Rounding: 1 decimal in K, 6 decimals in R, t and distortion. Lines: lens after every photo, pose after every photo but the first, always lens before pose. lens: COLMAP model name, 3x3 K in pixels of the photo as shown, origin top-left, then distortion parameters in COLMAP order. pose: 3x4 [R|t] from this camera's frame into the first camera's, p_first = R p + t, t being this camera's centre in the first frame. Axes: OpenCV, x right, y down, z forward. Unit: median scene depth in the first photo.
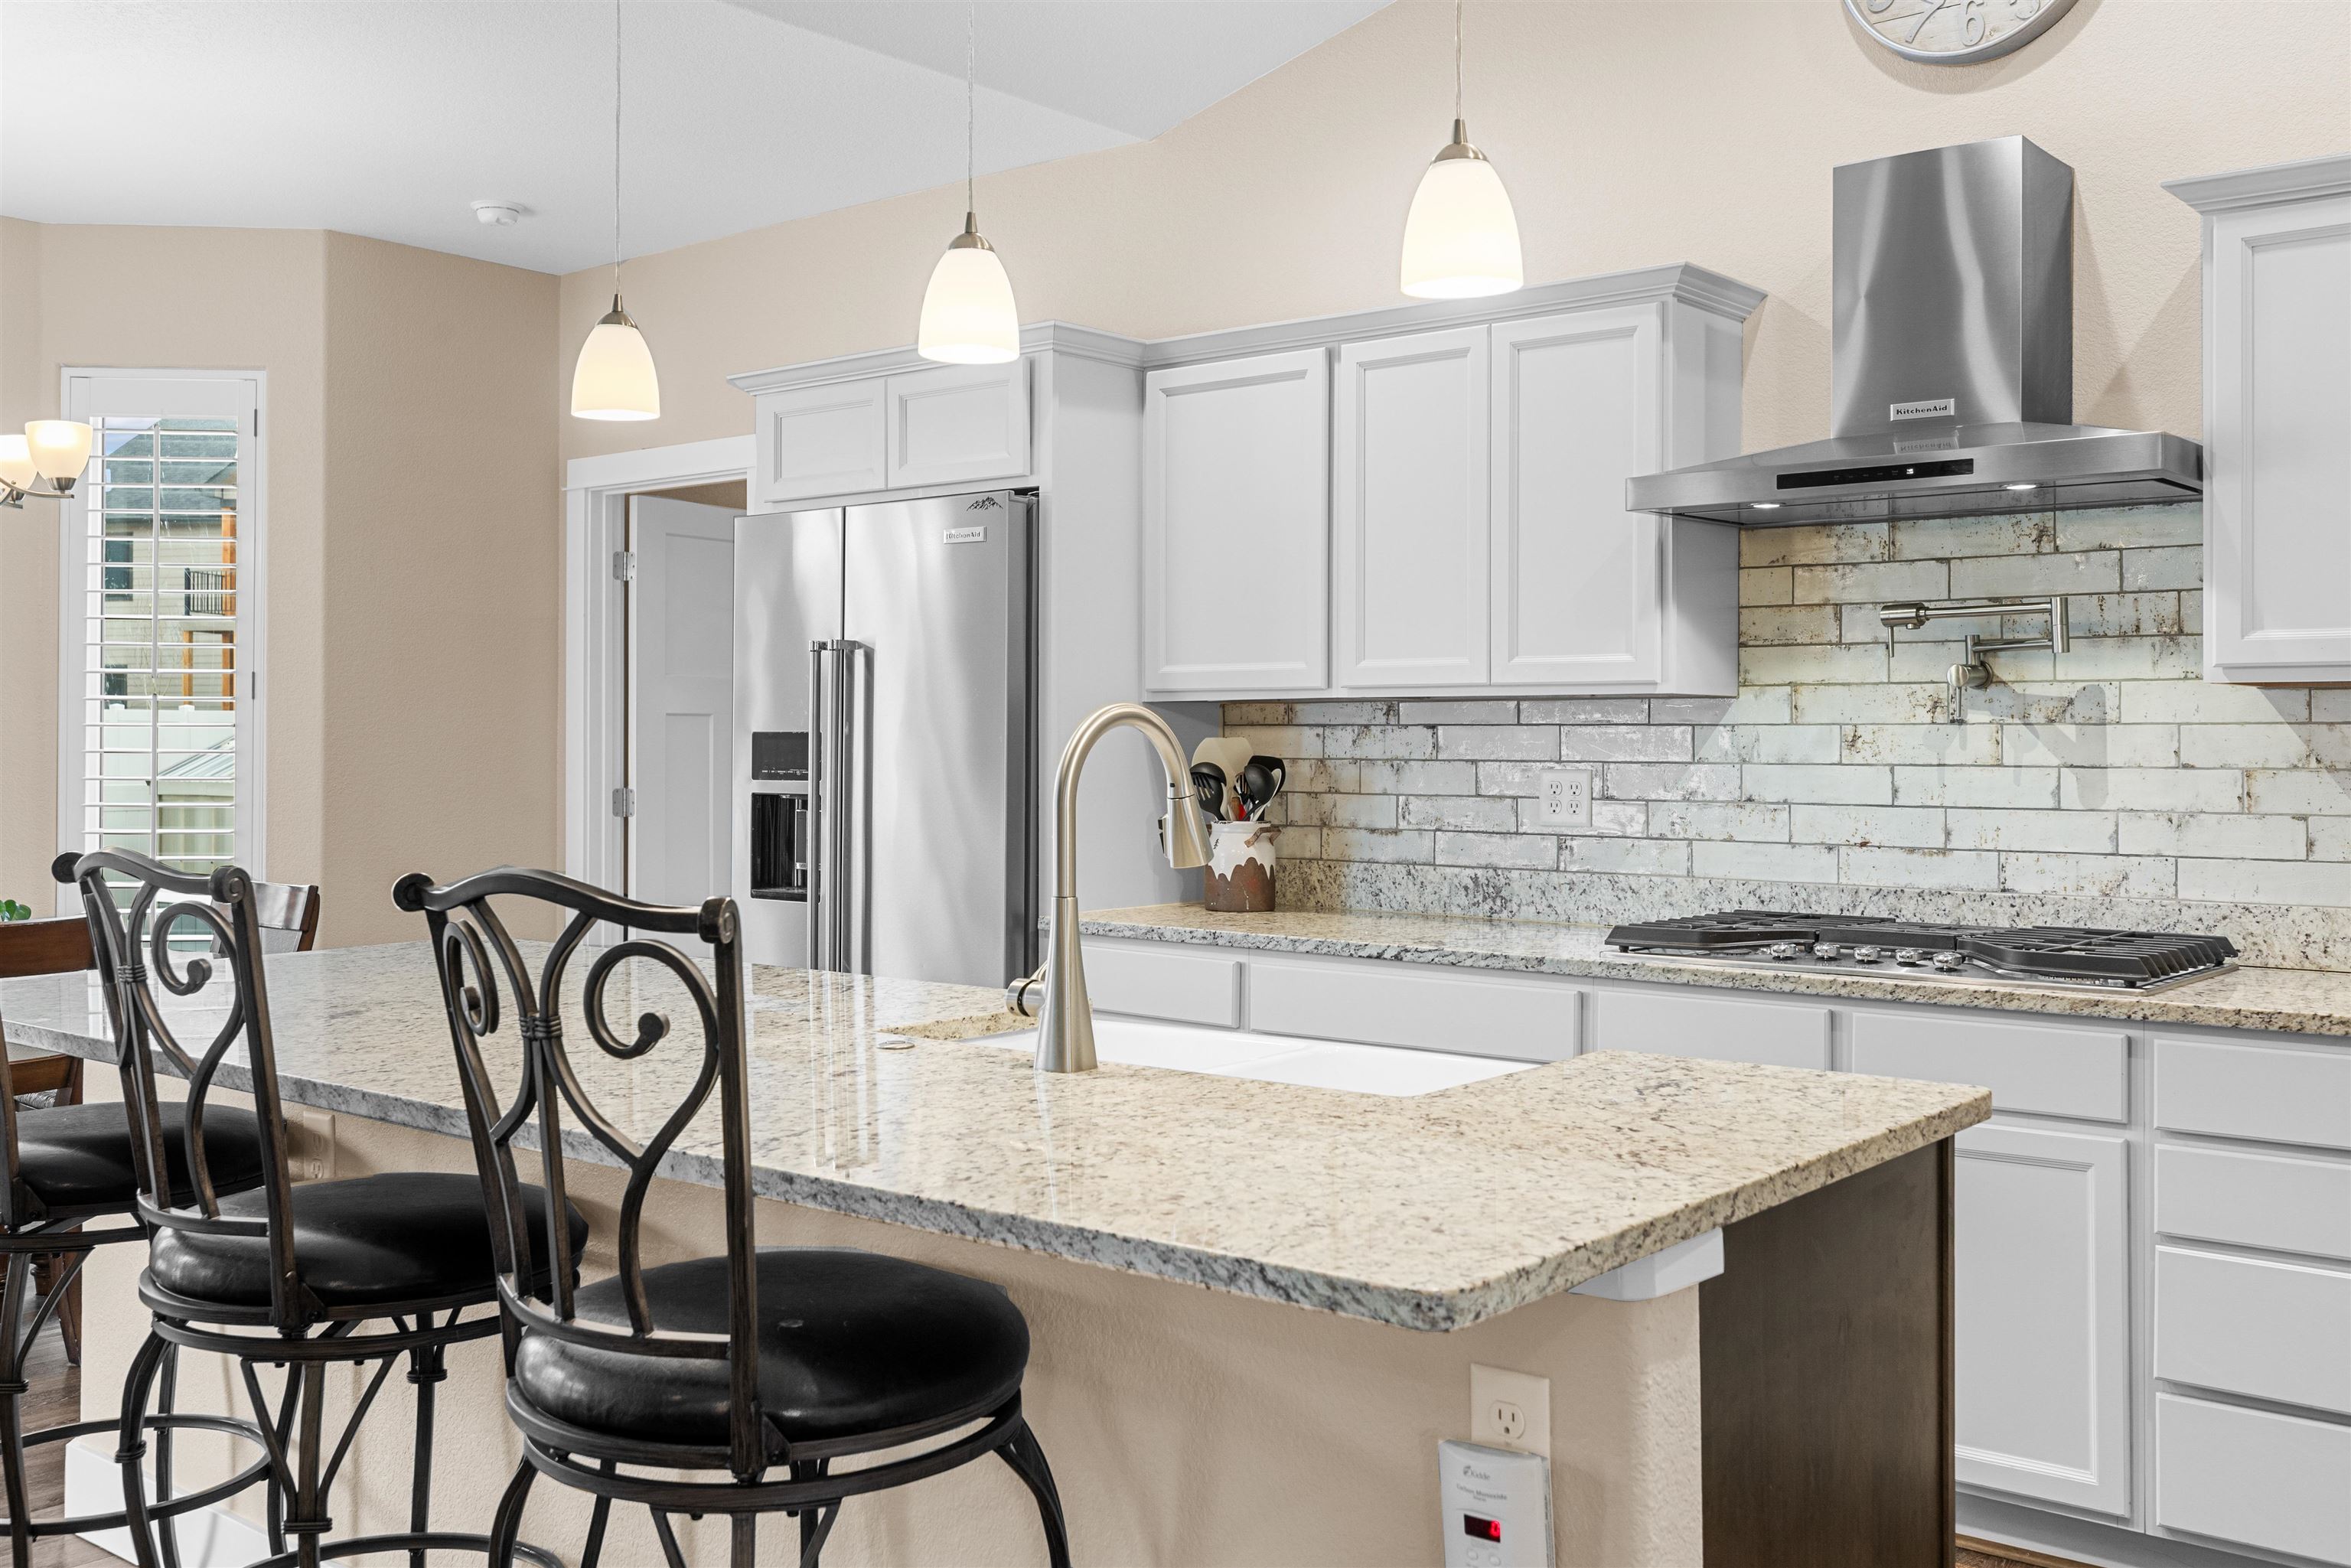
lens RADIAL K [[2164.1, 0, 1177.7], [0, 2164.1, 769.7], [0, 0, 1]] dist [-0.006439, 0.000000]
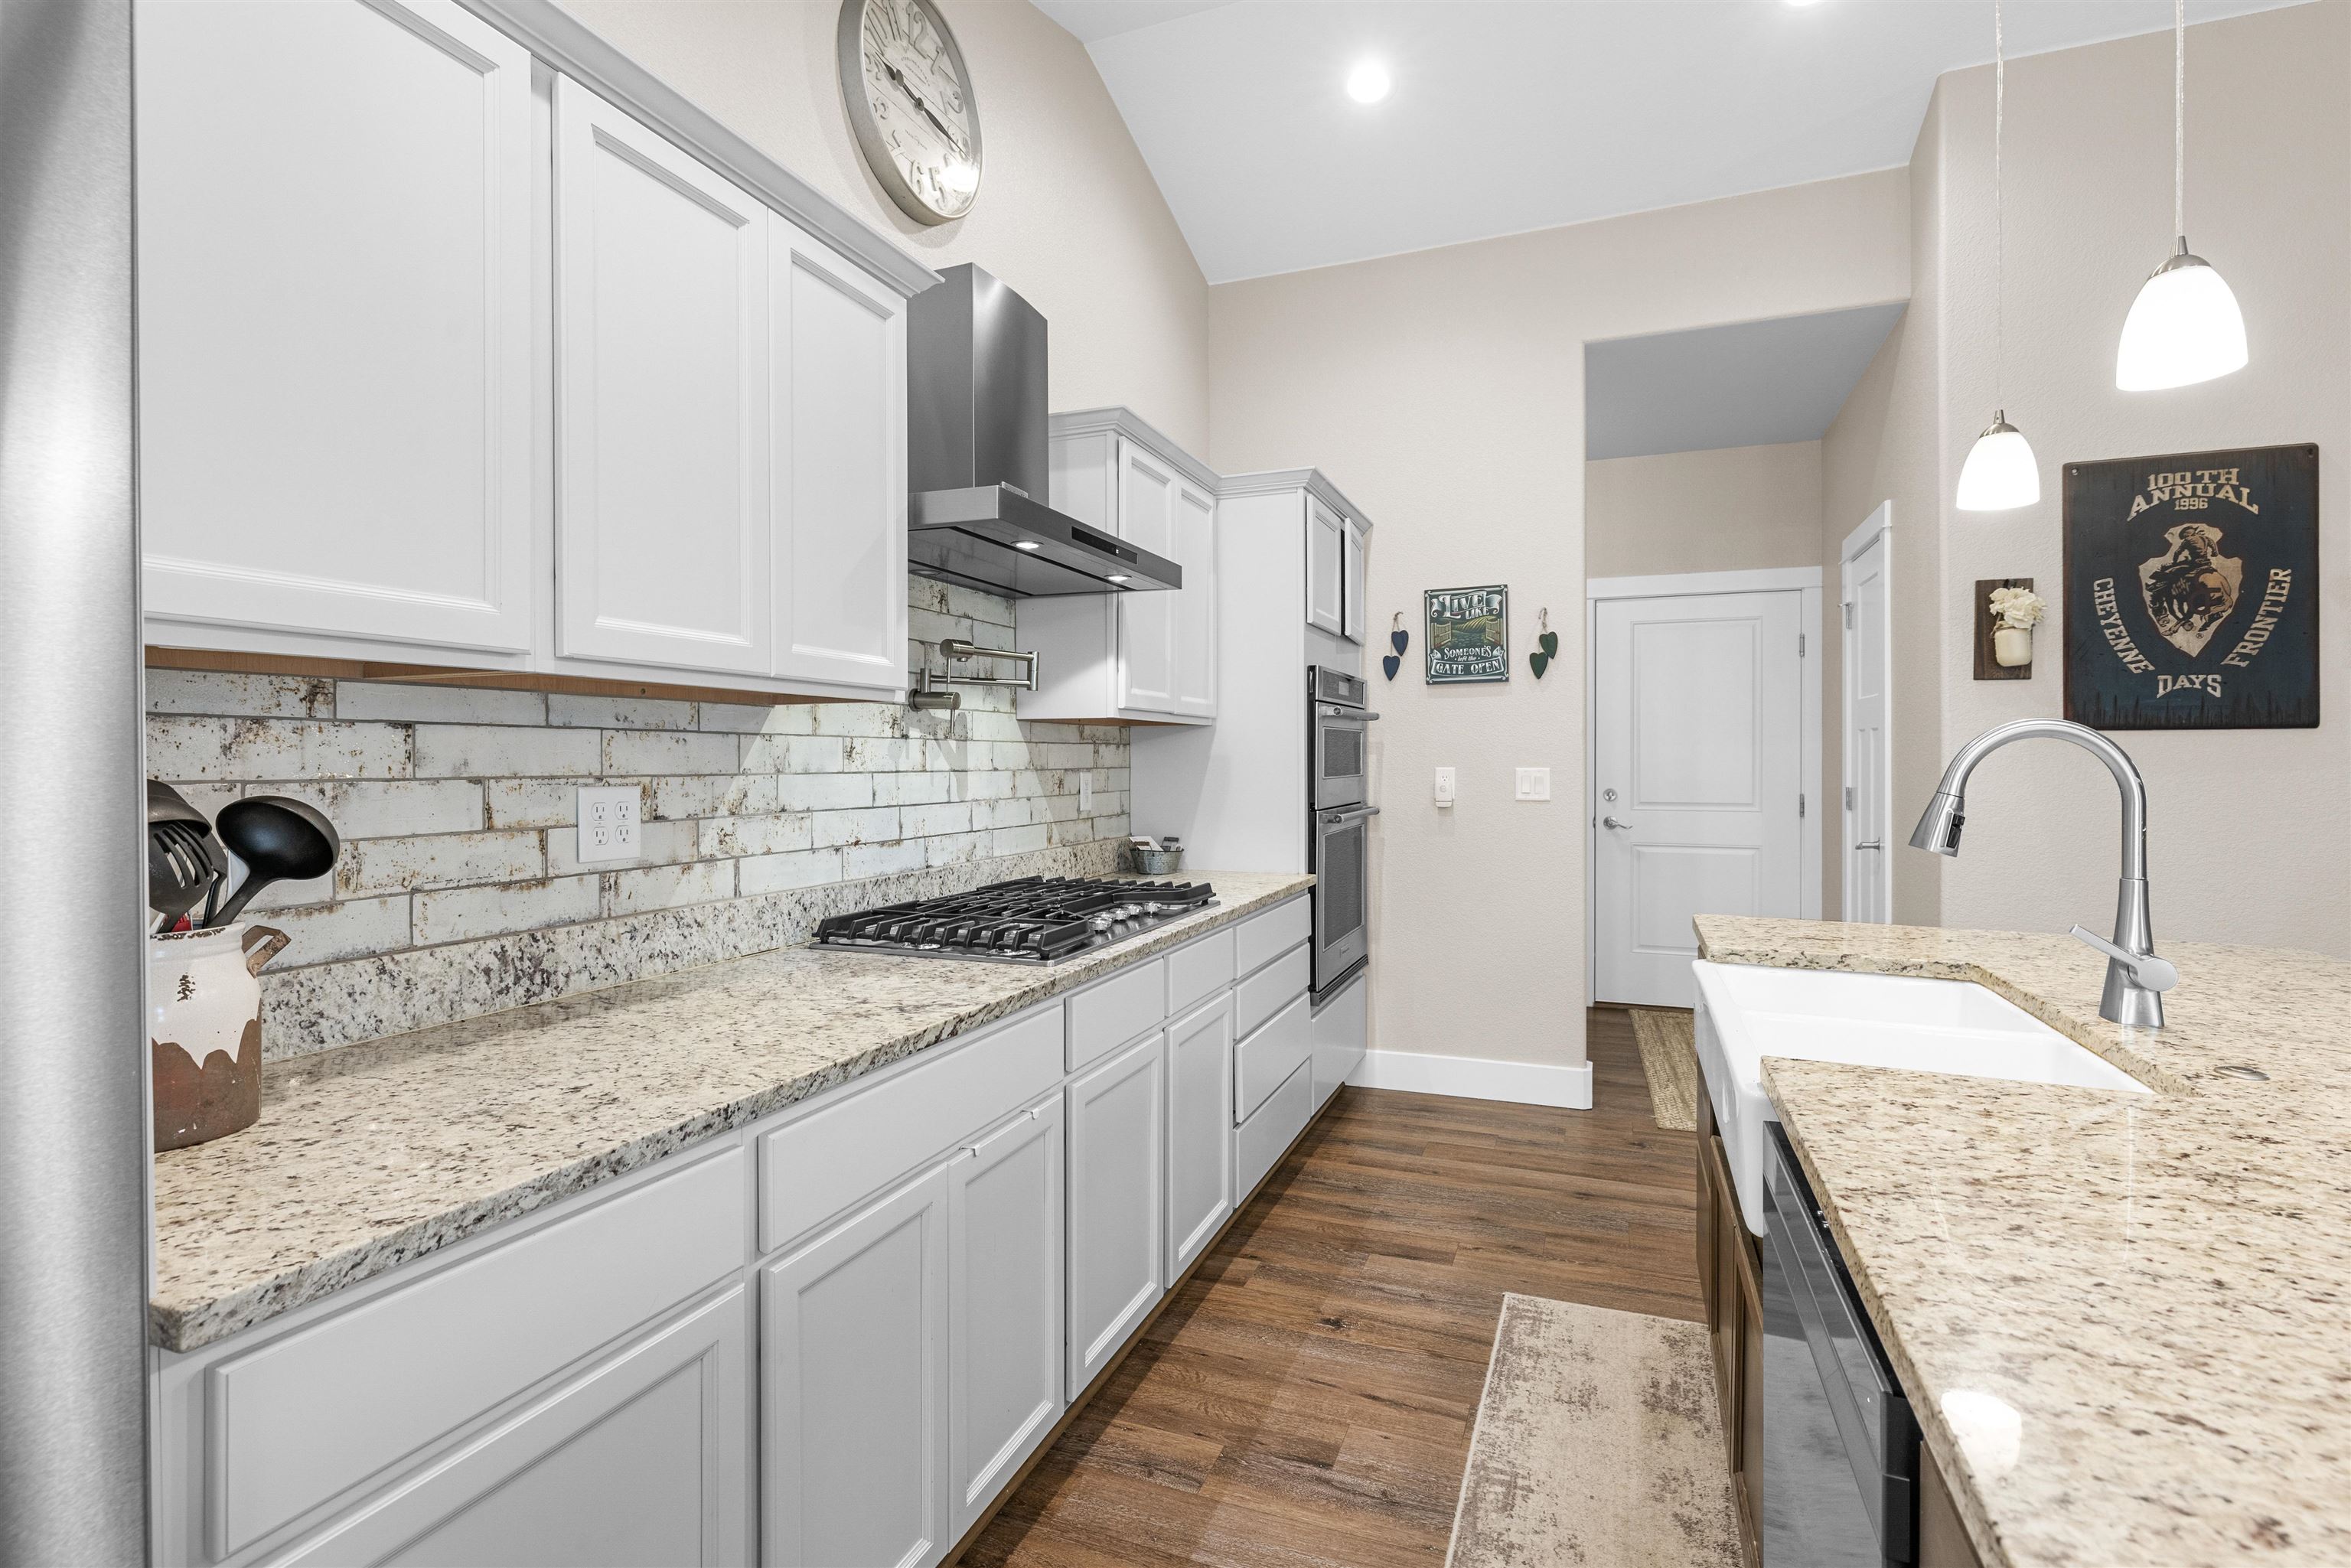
lens RADIAL K [[1111.9, 0, 1176.9], [0, 1111.9, 771.1], [0, 0, 1]] dist [0.001167, -0.000006]
pose [[-0.309923, -0.011503, 0.950692, -0.262284], [0.013433, 0.999774, 0.016476, -0.009518], [-0.950667, 0.017877, -0.309699, 0.927425]]
